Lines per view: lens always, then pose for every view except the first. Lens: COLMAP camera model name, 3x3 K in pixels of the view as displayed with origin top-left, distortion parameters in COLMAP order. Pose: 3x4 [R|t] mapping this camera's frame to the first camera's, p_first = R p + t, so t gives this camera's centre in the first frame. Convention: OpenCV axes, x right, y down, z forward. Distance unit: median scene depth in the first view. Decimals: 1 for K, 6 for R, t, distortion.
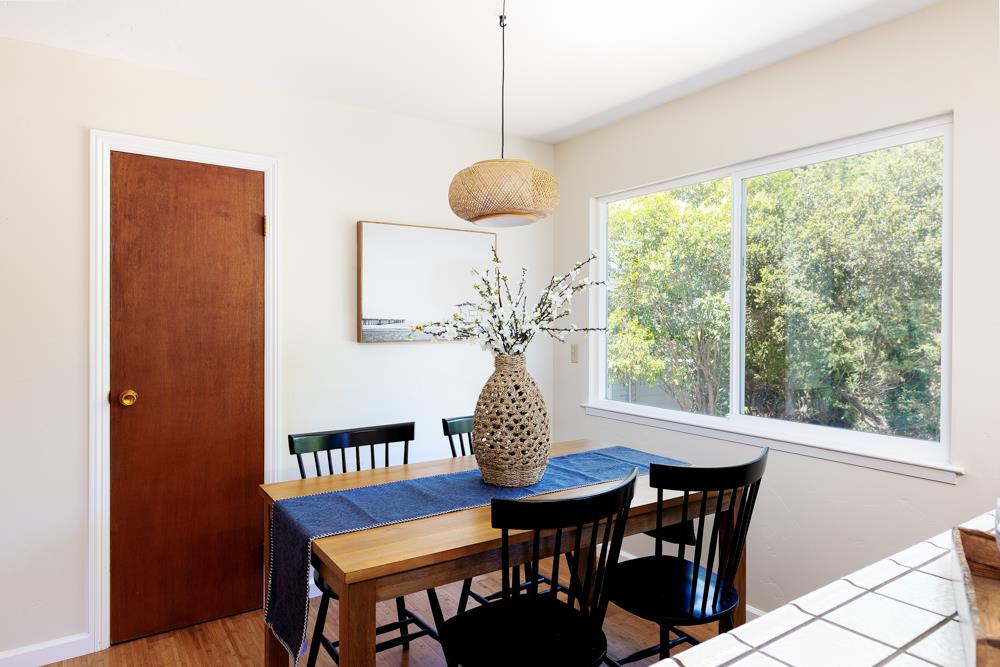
lens RADIAL K [[615.5, 0, 501.2], [0, 615.5, 330.4], [0, 0, 1]] dist [-0.001632, 0.000612]
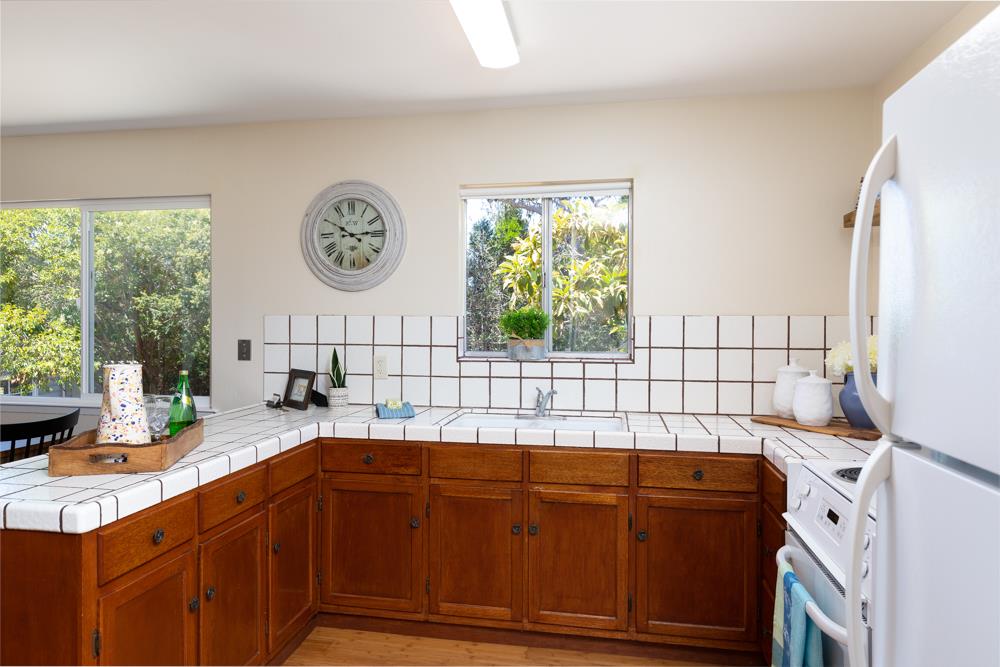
lens RADIAL K [[615.5, 0, 500.0], [0, 615.5, 324.4], [0, 0, 1]] dist [-0.001632, 0.000612]
pose [[0.696374, -0.001566, 0.717677, 0.013285], [0.008938, 0.999939, -0.006491, 0.003212], [-0.717623, 0.010935, 0.696346, -0.130106]]
